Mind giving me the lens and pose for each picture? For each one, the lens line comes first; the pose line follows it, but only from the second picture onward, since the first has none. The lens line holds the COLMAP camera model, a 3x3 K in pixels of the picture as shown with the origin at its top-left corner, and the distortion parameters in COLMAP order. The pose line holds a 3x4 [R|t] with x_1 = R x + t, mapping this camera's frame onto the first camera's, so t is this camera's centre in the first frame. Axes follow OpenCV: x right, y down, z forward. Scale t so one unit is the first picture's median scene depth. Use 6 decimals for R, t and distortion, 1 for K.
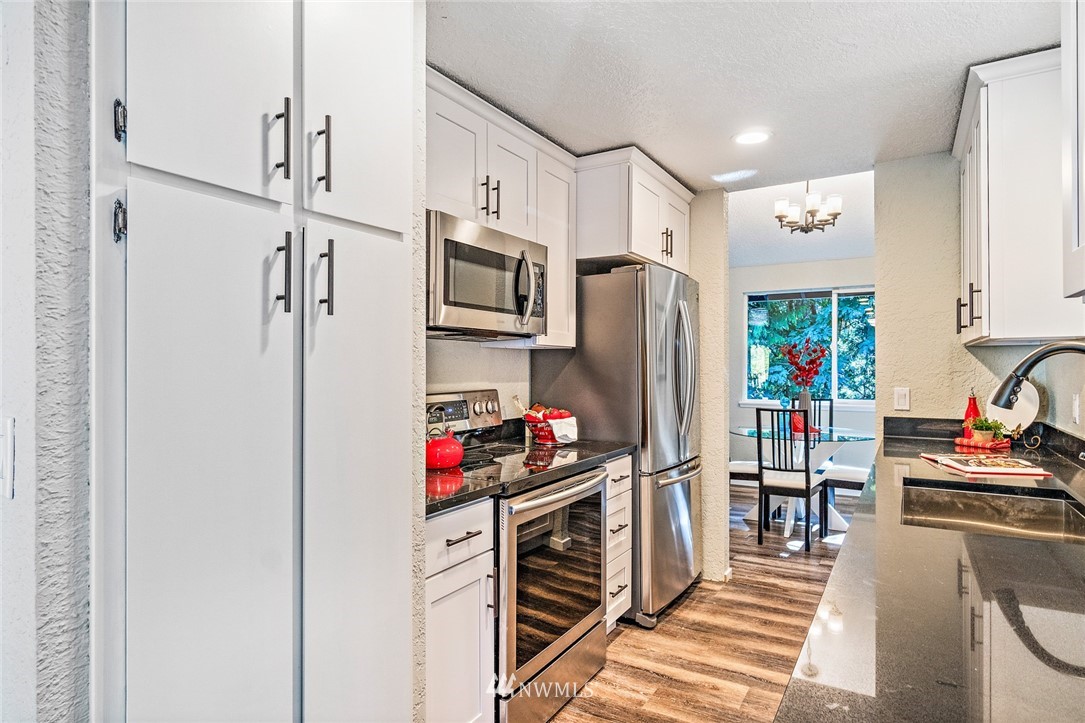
lens RADIAL K [[607.4, 0, 546.2], [0, 607.4, 366.2], [0, 0, 1]] dist [0.003399, 0.000846]
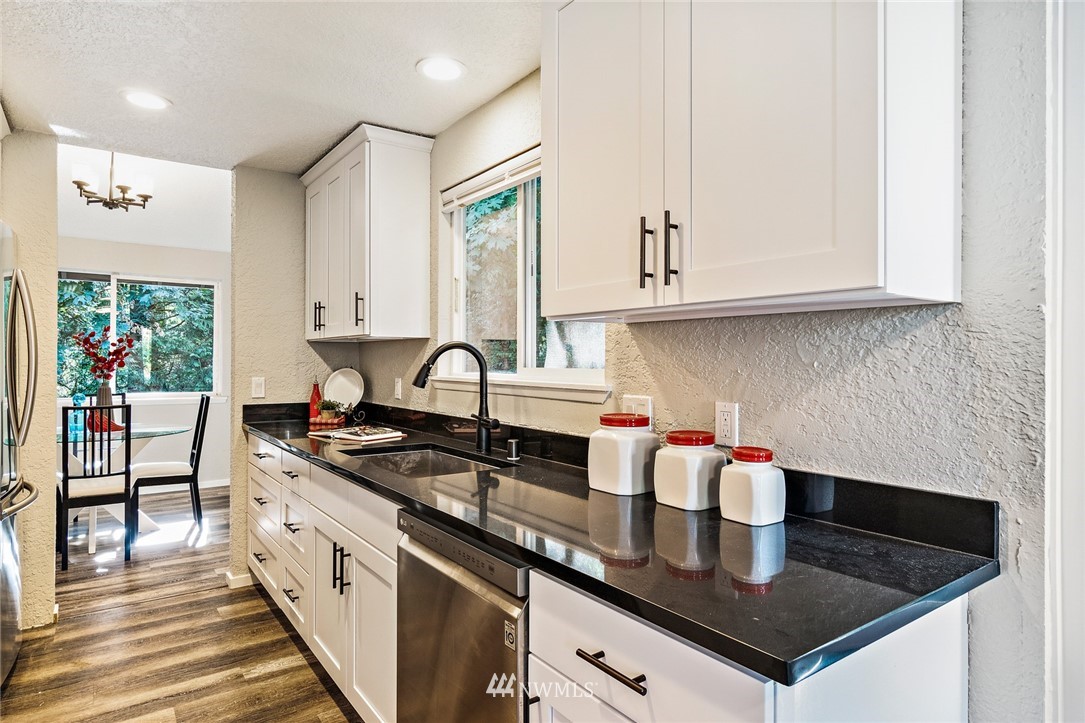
lens RADIAL K [[617.9, 0, 523.5], [0, 617.9, 357.7], [0, 0, 1]] dist [-0.004054, -0.000296]
pose [[0.410918, 0.005923, 0.911653, -0.191223], [-0.004550, 0.999980, -0.004446, 0.002276], [-0.911661, -0.002322, 0.410937, 0.089831]]
